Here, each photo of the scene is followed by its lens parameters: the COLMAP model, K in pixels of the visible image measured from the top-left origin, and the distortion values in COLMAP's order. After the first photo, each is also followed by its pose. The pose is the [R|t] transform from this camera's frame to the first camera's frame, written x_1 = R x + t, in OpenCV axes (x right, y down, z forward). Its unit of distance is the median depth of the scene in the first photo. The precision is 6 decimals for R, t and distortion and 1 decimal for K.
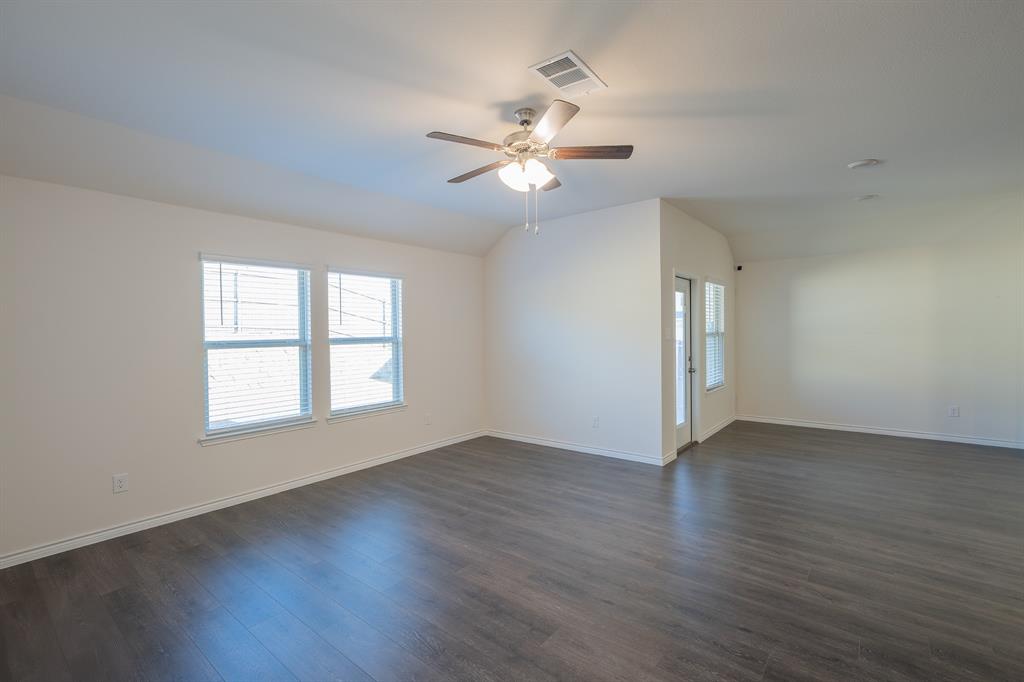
lens RADIAL K [[450.5, 0, 514.2], [0, 450.5, 335.3], [0, 0, 1]] dist [0.001060, 0.000579]
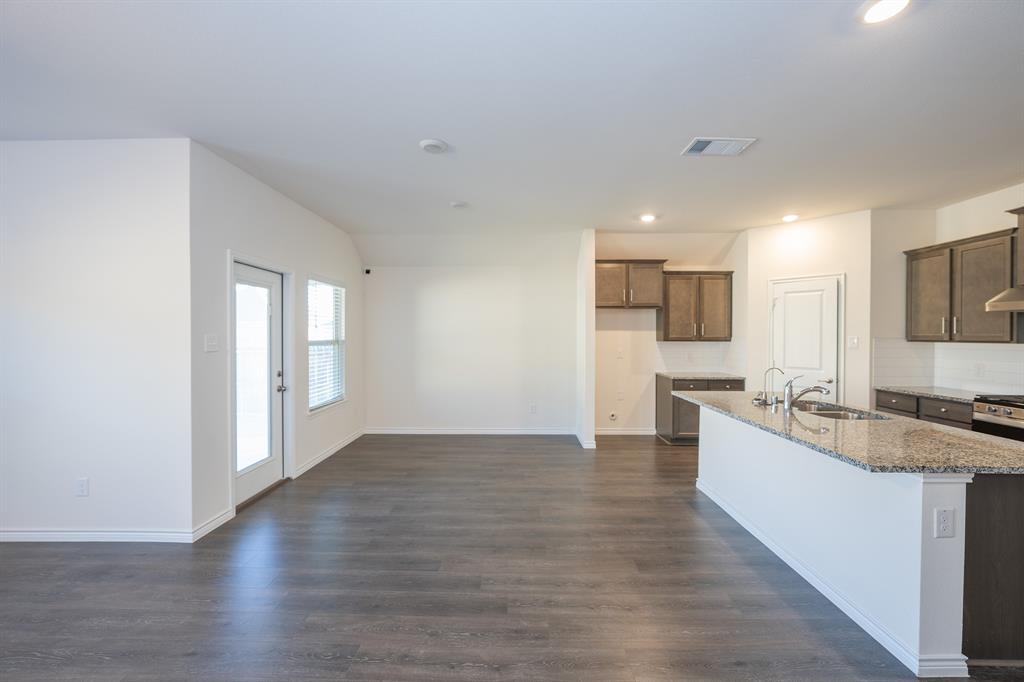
lens RADIAL K [[368.1, 0, 512.0], [0, 368.1, 341.0], [0, 0, 1]] dist [-0.023858, 0.005408]
pose [[0.794015, 0.003270, 0.607889, 0.327326], [-0.003152, 0.999994, -0.001261, -0.006396], [-0.607890, -0.000915, 0.794021, 0.253353]]
